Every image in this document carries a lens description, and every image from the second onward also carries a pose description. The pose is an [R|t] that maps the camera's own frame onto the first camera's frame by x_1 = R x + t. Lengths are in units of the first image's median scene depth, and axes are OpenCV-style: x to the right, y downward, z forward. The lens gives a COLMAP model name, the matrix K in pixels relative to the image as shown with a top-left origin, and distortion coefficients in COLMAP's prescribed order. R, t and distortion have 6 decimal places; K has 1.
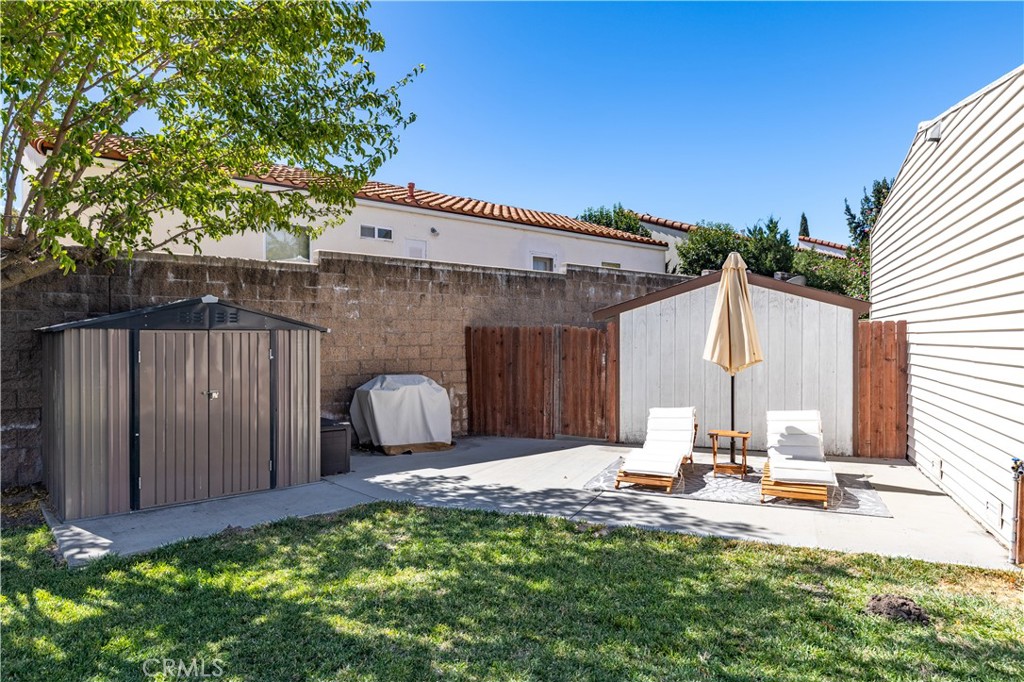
lens RADIAL K [[627.6, 0, 515.8], [0, 627.6, 350.7], [0, 0, 1]] dist [-0.000085, 0.001114]
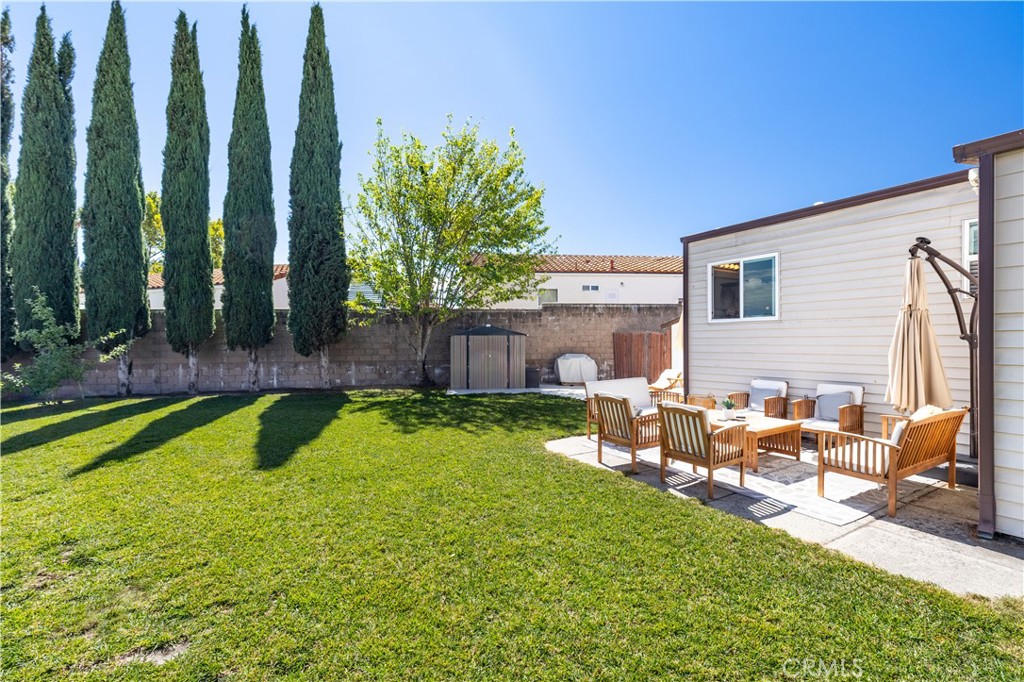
lens RADIAL K [[467.9, 0, 510.5], [0, 467.9, 339.4], [0, 0, 1]] dist [0.013473, -0.002815]
pose [[0.809914, -0.004324, -0.586532, 0.834062], [-0.010224, 0.999717, -0.021487, 0.031882], [0.586459, 0.023399, 0.809641, -0.714606]]
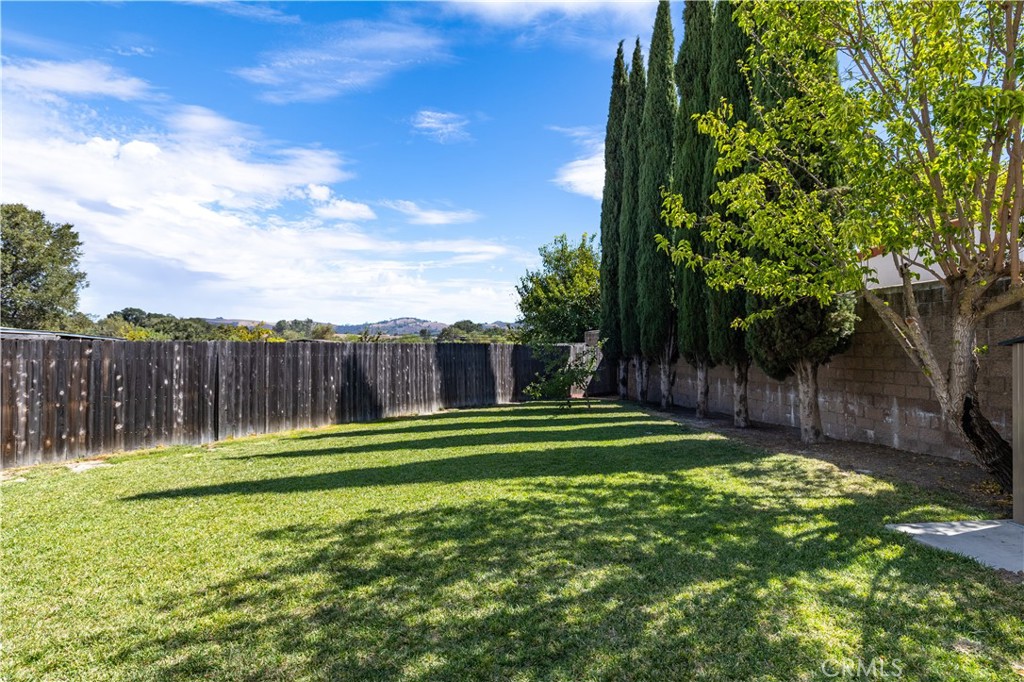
lens RADIAL K [[524.2, 0, 521.3], [0, 524.2, 344.8], [0, 0, 1]] dist [-0.011184, 0.004452]
pose [[-0.572913, 0.003628, -0.819608, 0.376194], [-0.014884, 0.999779, 0.014829, -0.024708], [0.819481, 0.020694, -0.572732, 0.600157]]
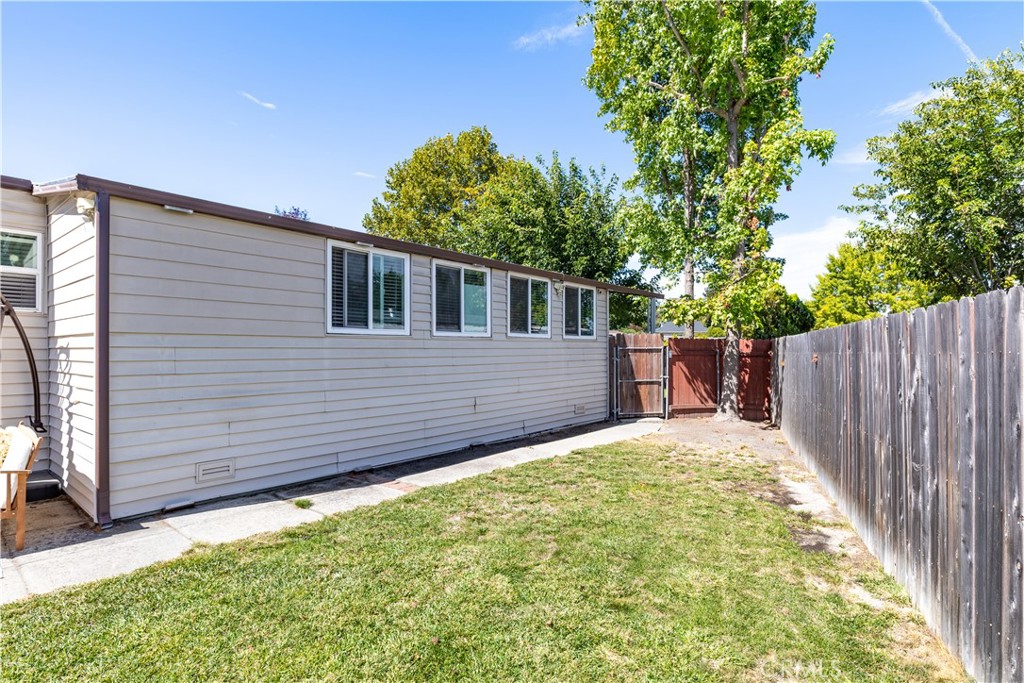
lens RADIAL K [[508.9, 0, 543.7], [0, 508.9, 348.9], [0, 0, 1]] dist [-0.002600, -0.000429]
pose [[0.262976, 0.003741, 0.964795, 0.472930], [0.022594, 0.999694, -0.010035, 0.027131], [-0.964538, 0.024437, 0.262811, -0.683881]]
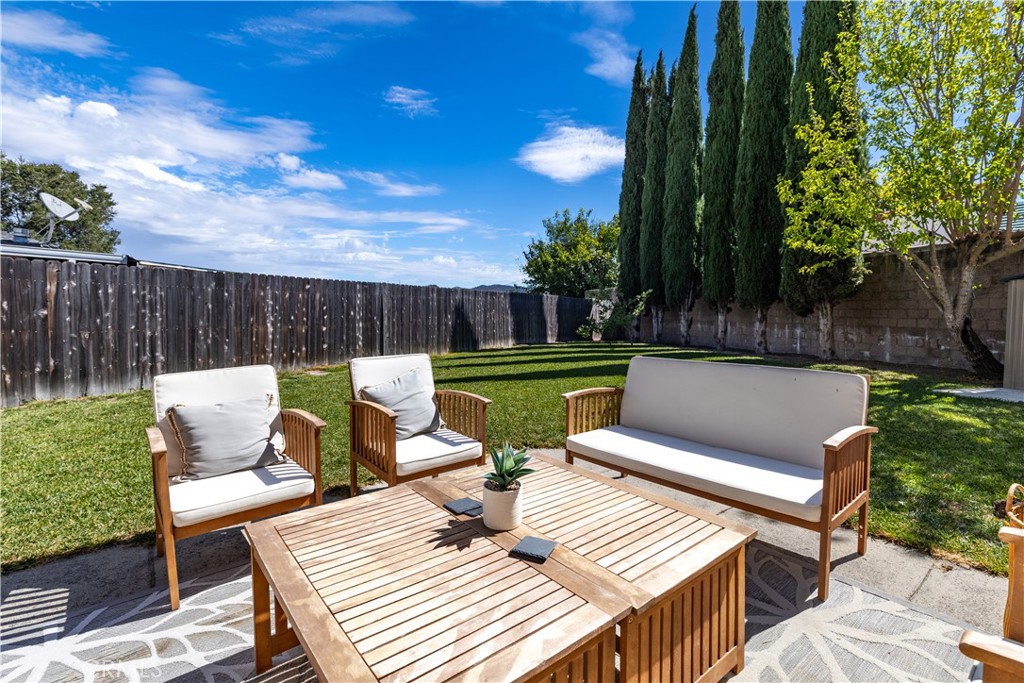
lens RADIAL K [[467.9, 0, 521.2], [0, 467.9, 324.7], [0, 0, 1]] dist [0.013473, -0.002815]
pose [[-0.488612, 0.026424, -0.872101, 0.837891], [-0.028359, 0.998532, 0.046144, 0.050929], [0.872040, 0.047279, -0.487145, 0.332656]]
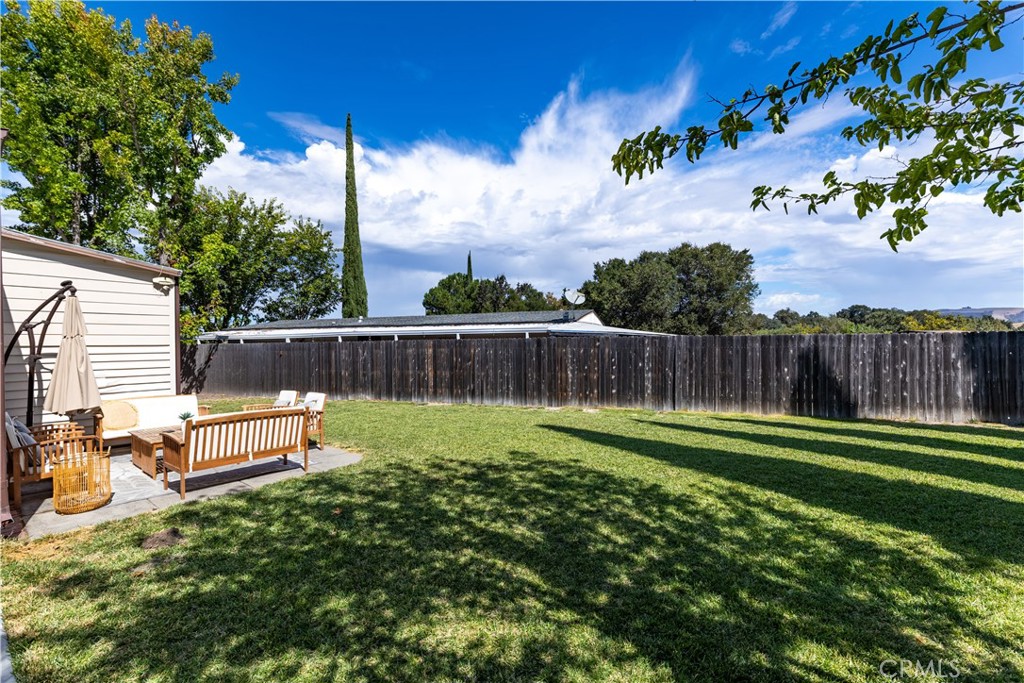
lens RADIAL K [[467.9, 0, 509.2], [0, 467.9, 336.7], [0, 0, 1]] dist [0.013473, -0.002815]
pose [[-0.947831, 0.018390, 0.318244, -0.254404], [0.021736, 0.999739, 0.006968, -0.023084], [-0.318032, 0.013522, -0.947983, 0.892463]]
